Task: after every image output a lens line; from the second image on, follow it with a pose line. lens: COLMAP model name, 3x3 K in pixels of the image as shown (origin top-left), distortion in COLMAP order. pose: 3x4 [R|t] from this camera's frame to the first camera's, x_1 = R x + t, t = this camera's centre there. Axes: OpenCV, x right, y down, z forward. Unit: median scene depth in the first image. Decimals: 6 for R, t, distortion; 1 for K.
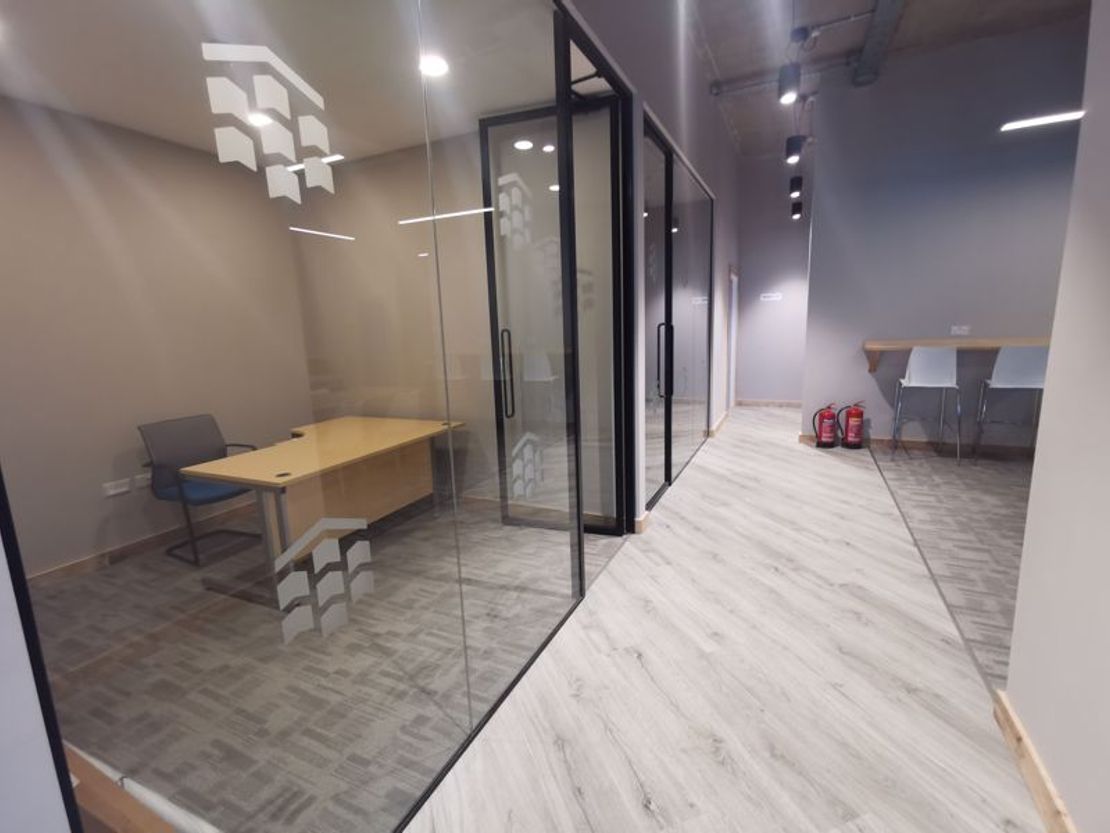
lens RADIAL K [[517.0, 0, 559.6], [0, 517.0, 416.1], [0, 0, 1]] dist [0.020055, 0.000586]
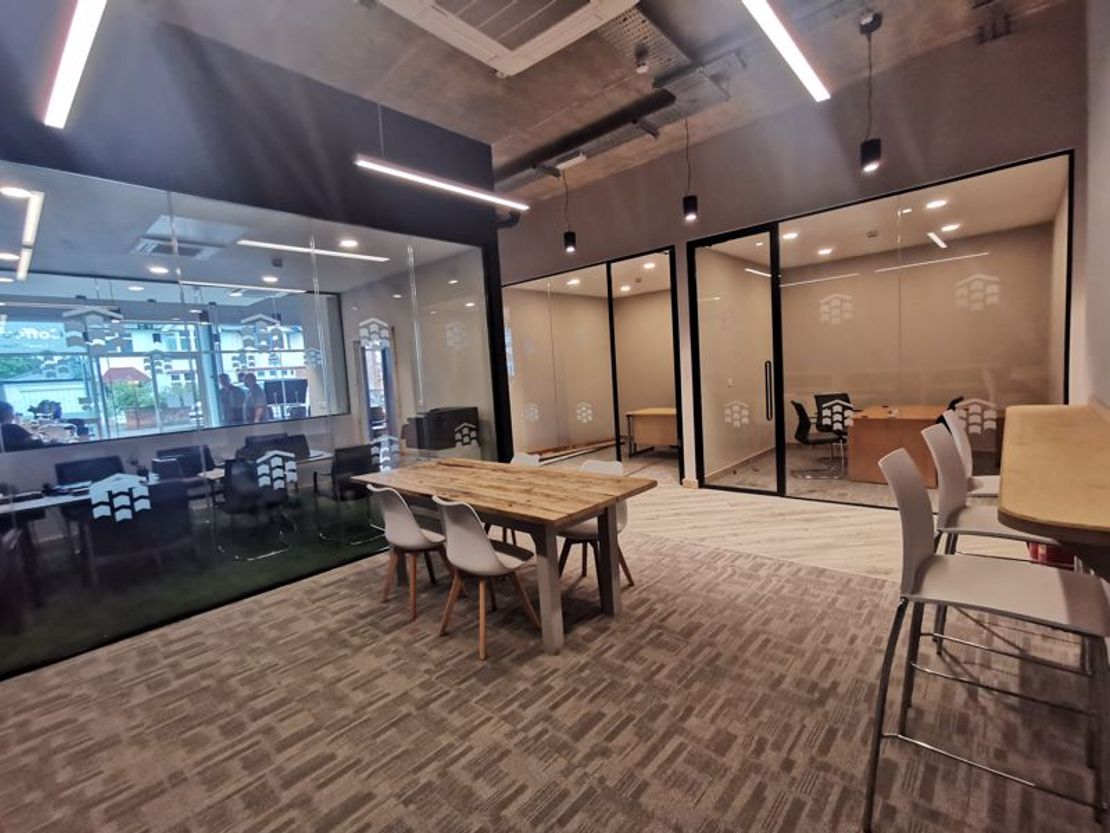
lens RADIAL K [[509.0, 0, 552.2], [0, 509.0, 414.3], [0, 0, 1]] dist [-0.009659, 0.010108]
pose [[-0.284567, 0.135730, -0.948999, 1.307008], [-0.091697, 0.981534, 0.167879, -0.177617], [0.954261, 0.134793, -0.266866, 0.720589]]
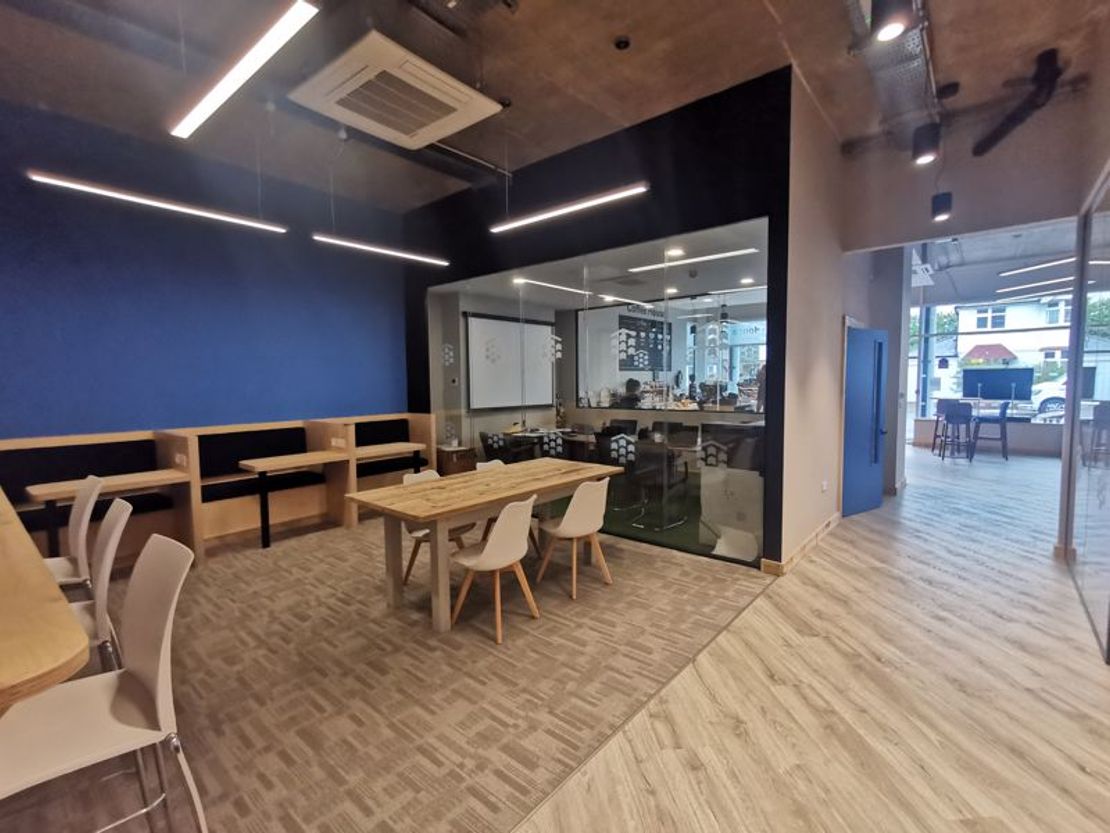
lens RADIAL K [[512.3, 0, 555.0], [0, 512.3, 416.5], [0, 0, 1]] dist [-0.001649, 0.001101]
pose [[-0.963890, 0.028542, 0.264765, 0.436532], [0.091104, 0.969591, 0.227143, -0.233036], [-0.250230, 0.243062, -0.937180, 1.148247]]
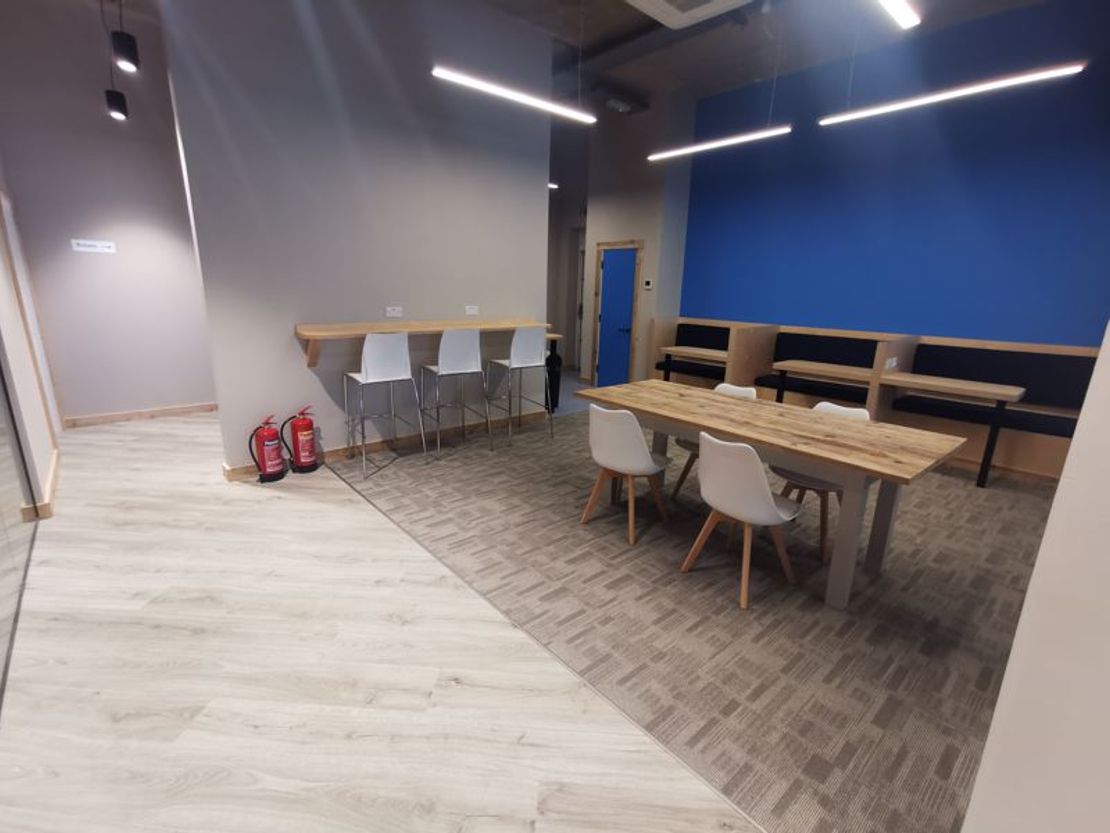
lens RADIAL K [[509.0, 0, 552.2], [0, 509.0, 414.3], [0, 0, 1]] dist [-0.009659, 0.010108]
pose [[0.405772, -0.186092, 0.894829, 0.082637], [0.122850, 0.981273, 0.148361, -0.090930], [-0.905680, 0.049729, 0.421034, 0.422182]]
